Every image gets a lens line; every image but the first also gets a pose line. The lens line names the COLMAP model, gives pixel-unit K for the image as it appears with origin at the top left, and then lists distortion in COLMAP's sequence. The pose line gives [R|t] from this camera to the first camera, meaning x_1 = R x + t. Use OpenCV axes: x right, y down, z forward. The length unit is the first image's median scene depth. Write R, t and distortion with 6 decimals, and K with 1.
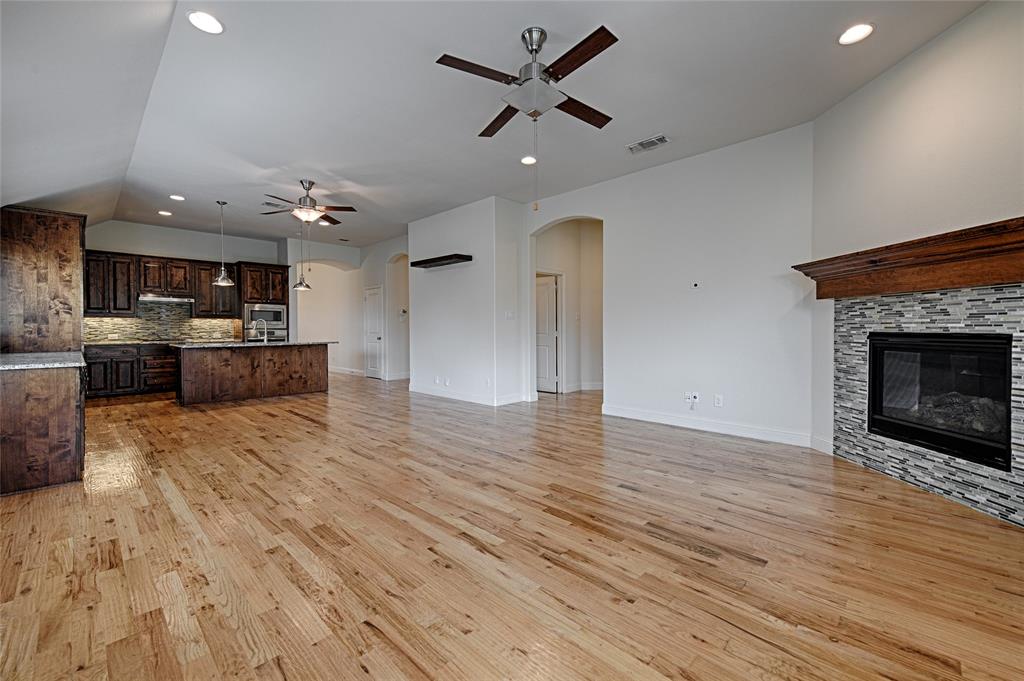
lens RADIAL K [[420.5, 0, 512.4], [0, 420.5, 333.0], [0, 0, 1]] dist [0.006578, 0.000029]
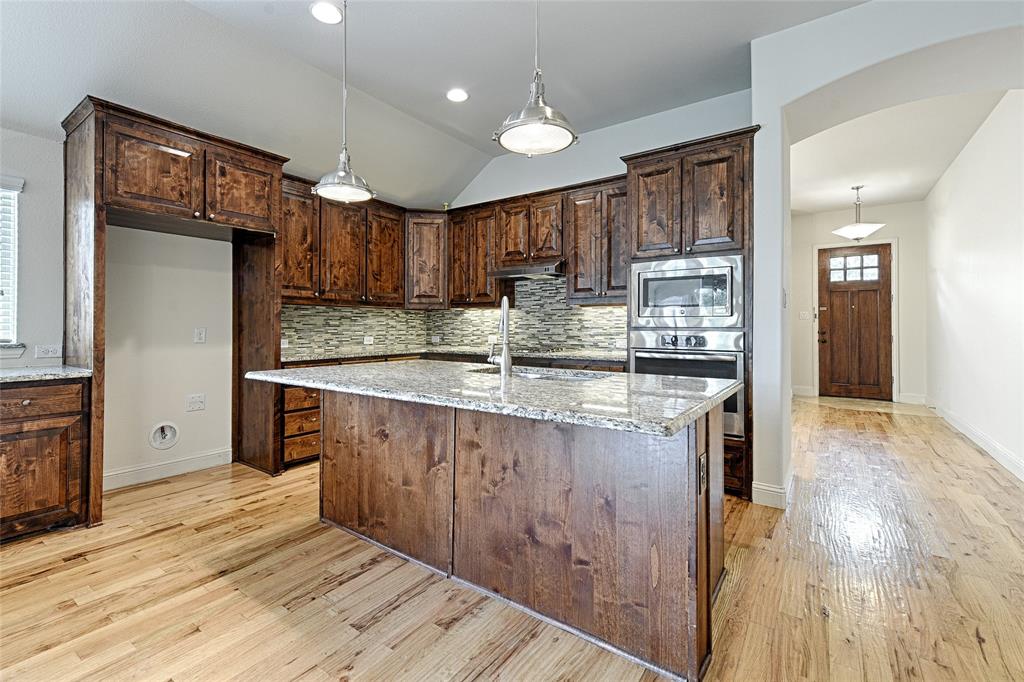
lens RADIAL K [[452.5, 0, 495.2], [0, 452.5, 324.4], [0, 0, 1]] dist [0.001486, -0.000044]
pose [[0.147594, -0.002529, -0.989045, -0.615596], [-0.013982, 0.999891, -0.004643, -0.025557], [0.988949, 0.014514, 0.147542, 2.075473]]
